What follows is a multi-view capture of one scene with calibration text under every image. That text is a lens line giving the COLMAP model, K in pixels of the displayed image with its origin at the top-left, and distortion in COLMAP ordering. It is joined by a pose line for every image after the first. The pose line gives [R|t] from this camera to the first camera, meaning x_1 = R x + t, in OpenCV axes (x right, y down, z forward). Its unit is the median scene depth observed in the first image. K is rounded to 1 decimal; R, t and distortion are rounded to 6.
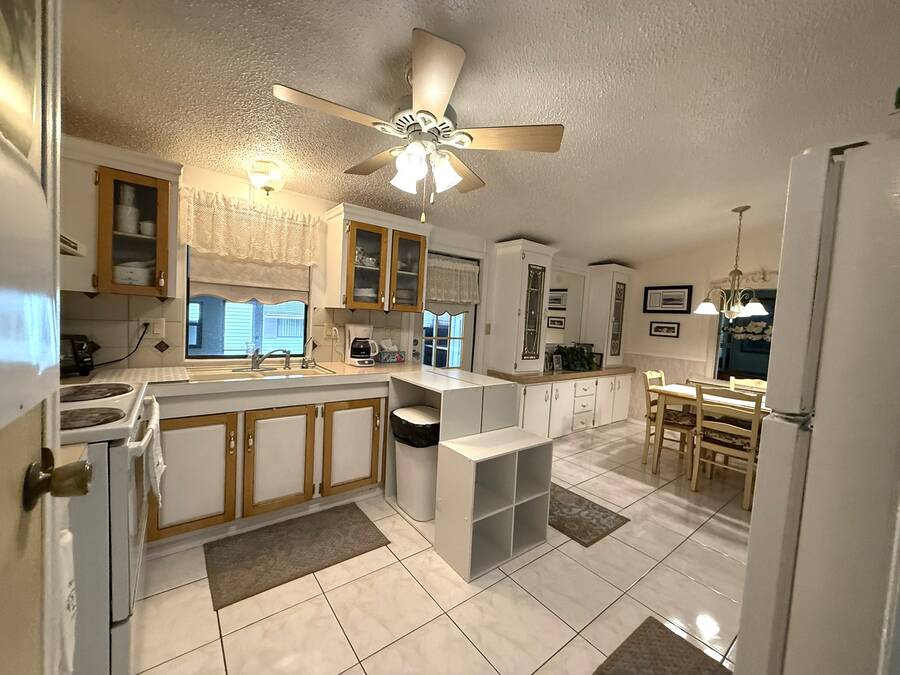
lens RADIAL K [[356.5, 0, 451.2], [0, 356.5, 336.3], [0, 0, 1]] dist [-0.003658, -0.000316]
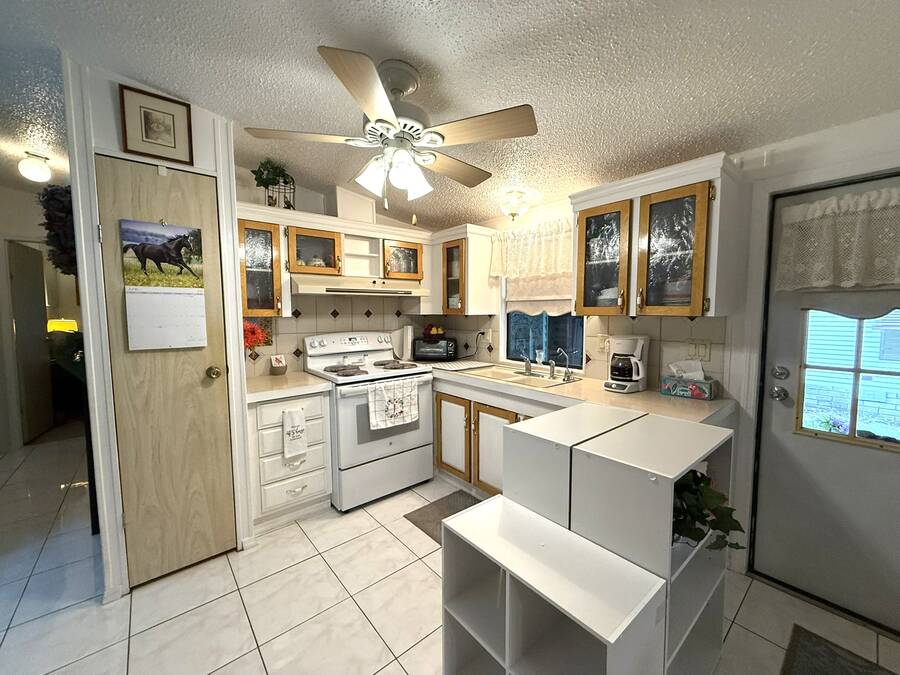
lens RADIAL K [[356.5, 0, 447.9], [0, 356.5, 337.3], [0, 0, 1]] dist [-0.003658, -0.000316]
pose [[0.032530, 0.013507, -0.999379, 0.536199], [-0.050924, 0.998632, 0.011839, -0.021468], [0.998173, 0.050508, 0.033173, 0.665390]]
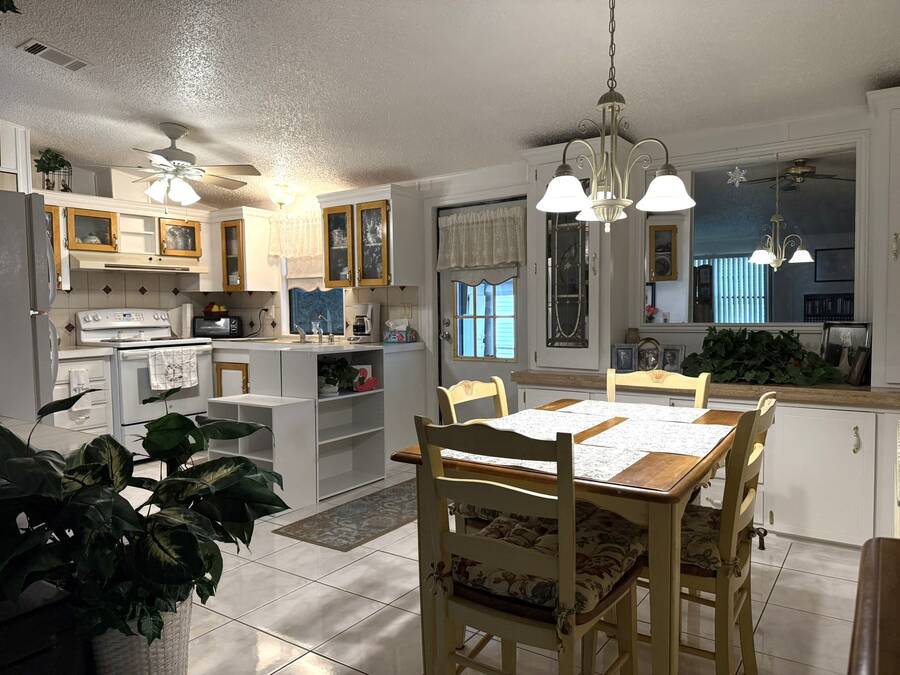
lens RADIAL K [[643.8, 0, 476.8], [0, 643.8, 344.4], [0, 0, 1]] dist [-0.007873, -0.024388]
pose [[0.328995, -0.010094, -0.944278, 1.721178], [-0.023147, 0.999556, -0.018750, 0.123167], [0.944048, 0.028026, 0.328615, 0.788080]]
